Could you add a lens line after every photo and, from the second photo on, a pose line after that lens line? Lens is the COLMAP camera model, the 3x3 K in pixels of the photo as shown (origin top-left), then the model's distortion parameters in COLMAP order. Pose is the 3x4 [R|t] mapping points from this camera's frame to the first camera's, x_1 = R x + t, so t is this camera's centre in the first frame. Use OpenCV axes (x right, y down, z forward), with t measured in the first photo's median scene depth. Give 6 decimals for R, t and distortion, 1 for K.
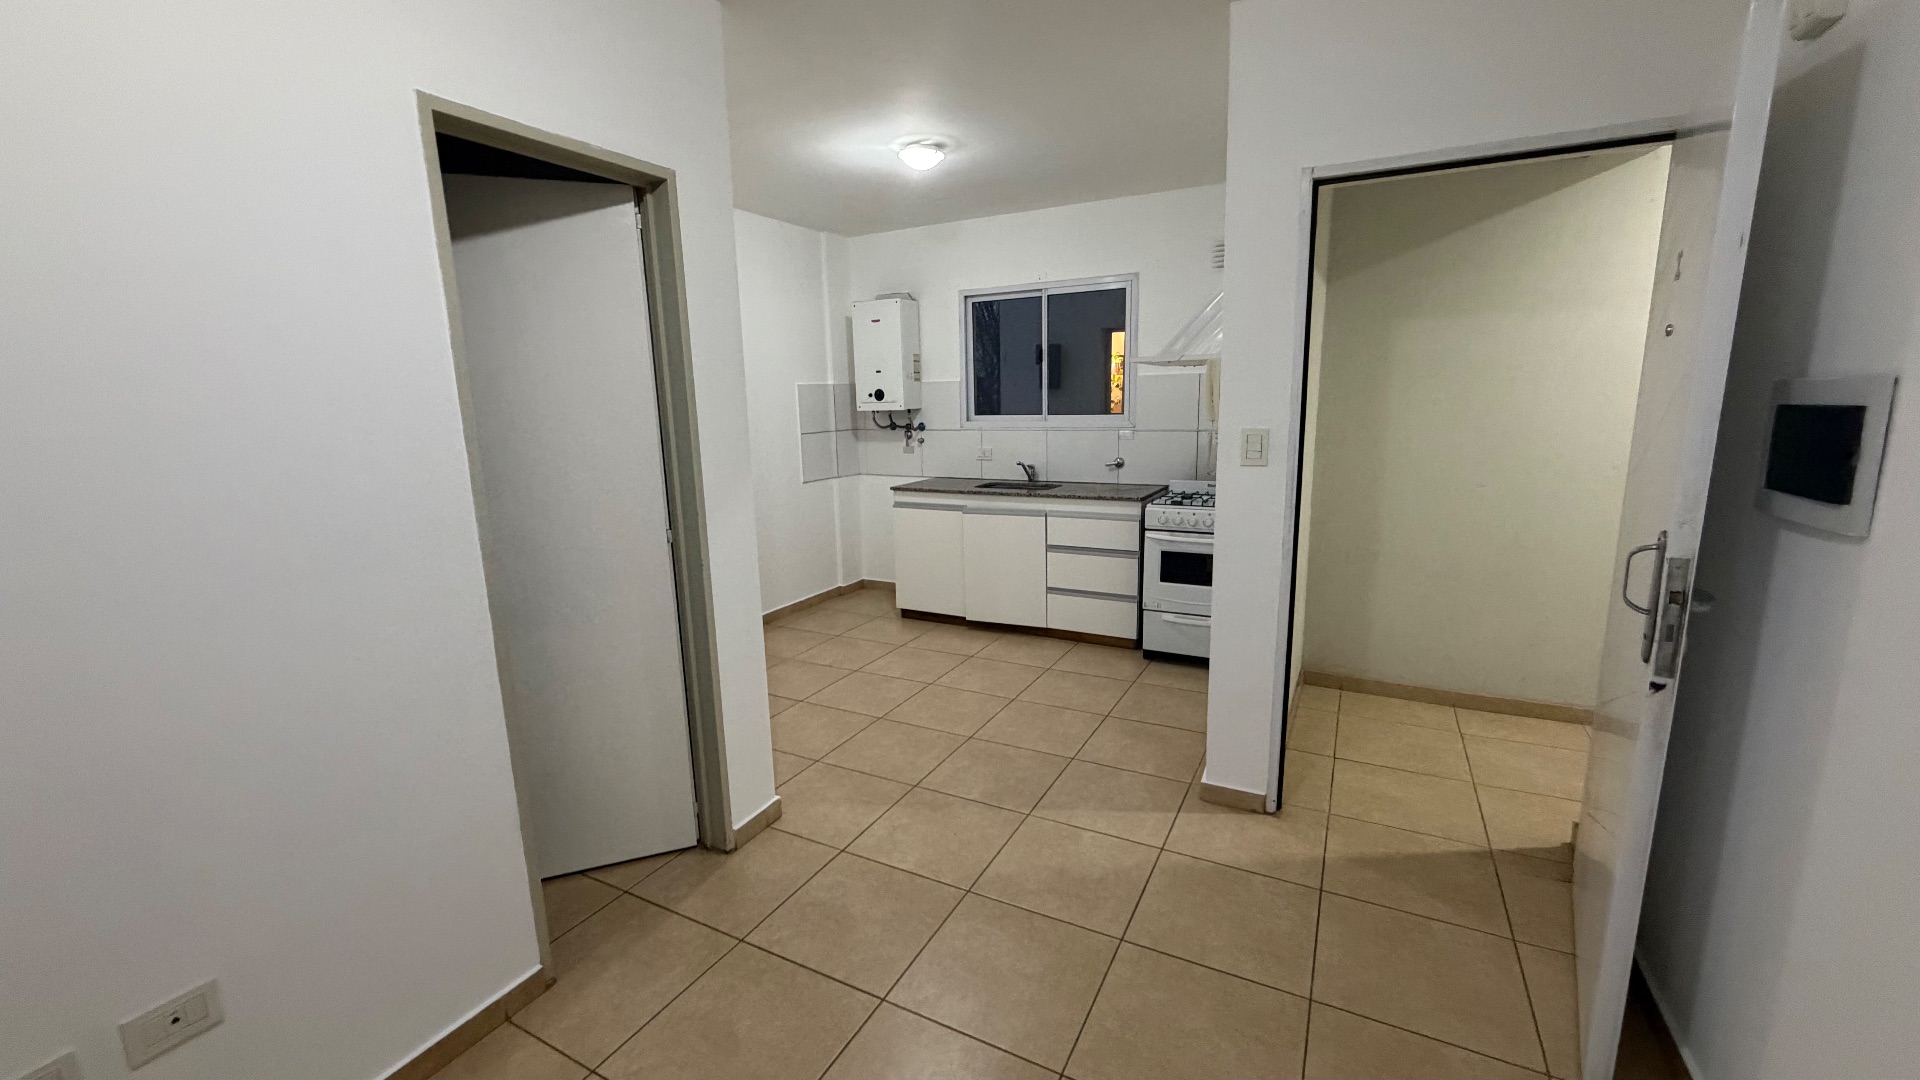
lens RADIAL K [[772.7, 0, 958.2], [0, 772.7, 537.2], [0, 0, 1]] dist [0.001820, -0.000149]
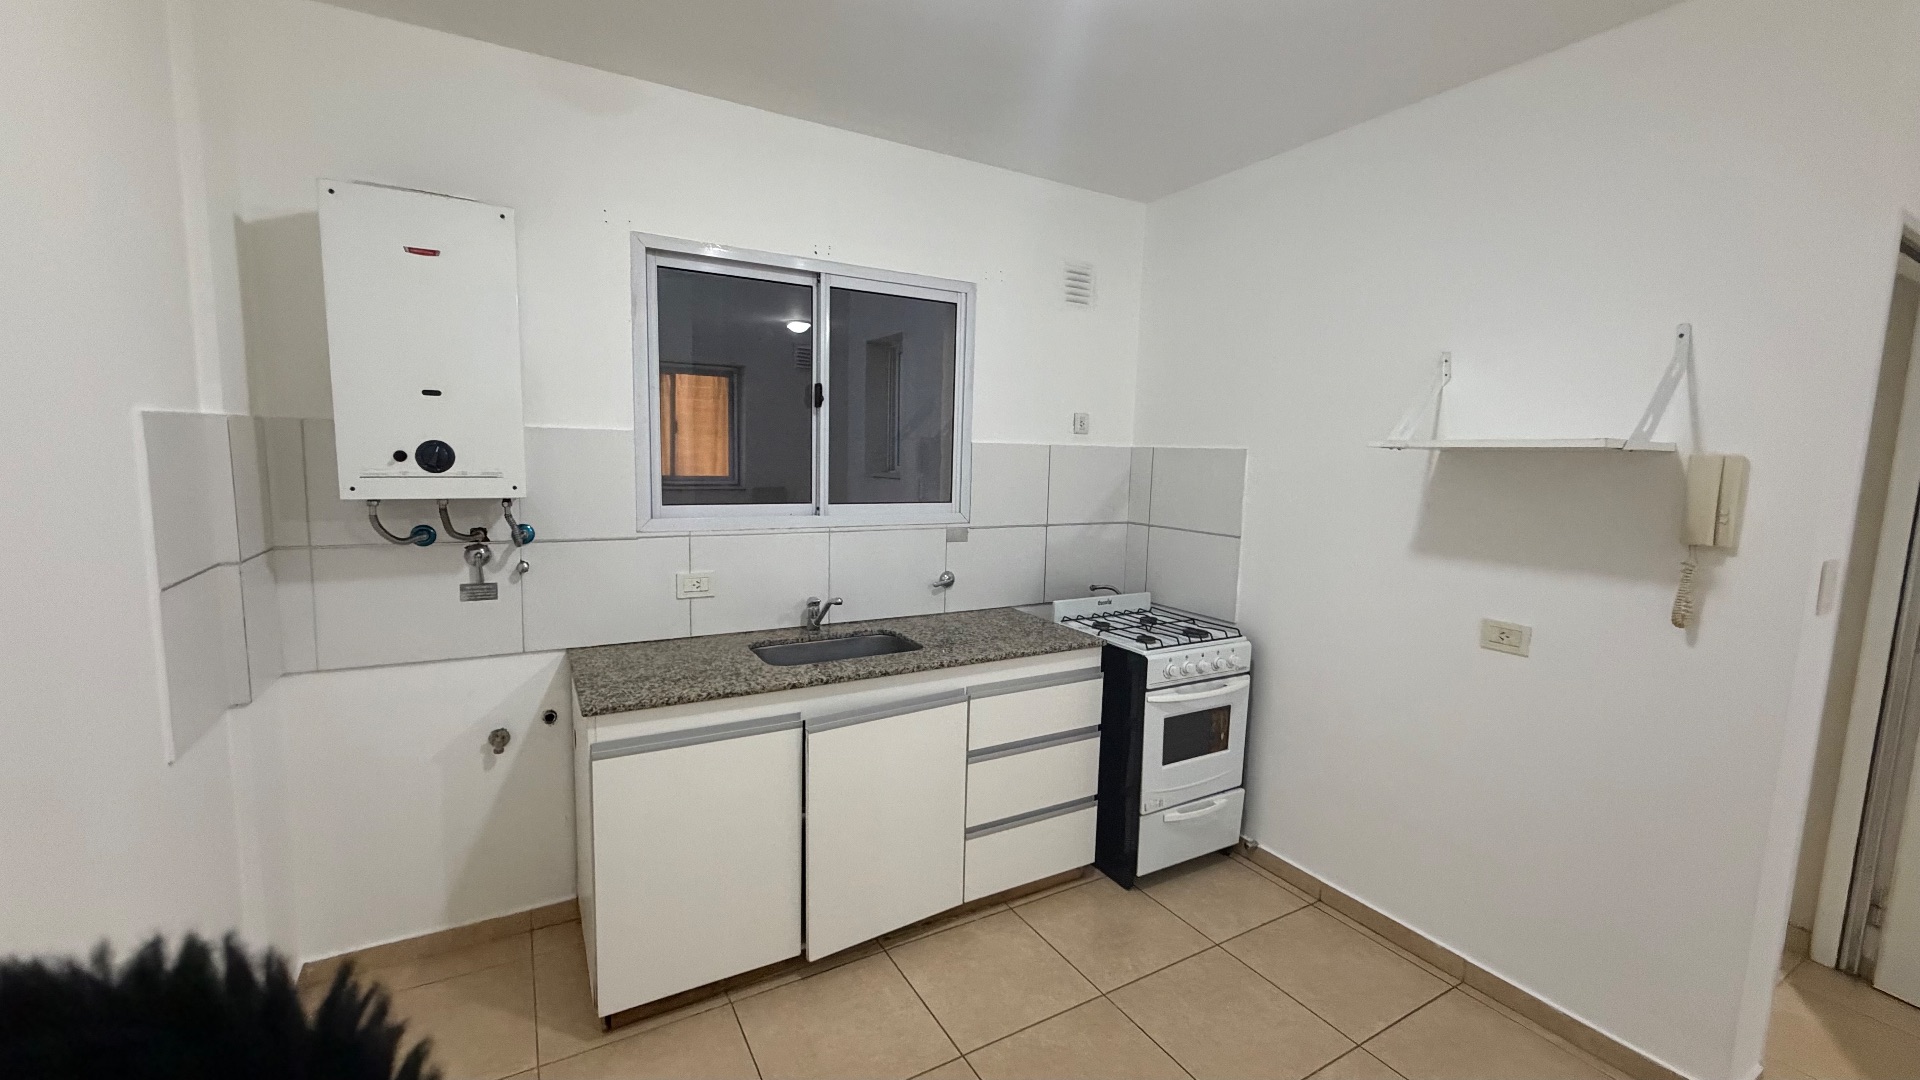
lens RADIAL K [[772.7, 0, 965.4], [0, 772.7, 537.3], [0, 0, 1]] dist [0.001820, -0.000149]
pose [[0.525890, -0.059164, 0.848492, -0.297384], [0.116911, 0.993137, -0.003211, -0.122117], [-0.842479, 0.100887, 0.529198, 0.632870]]
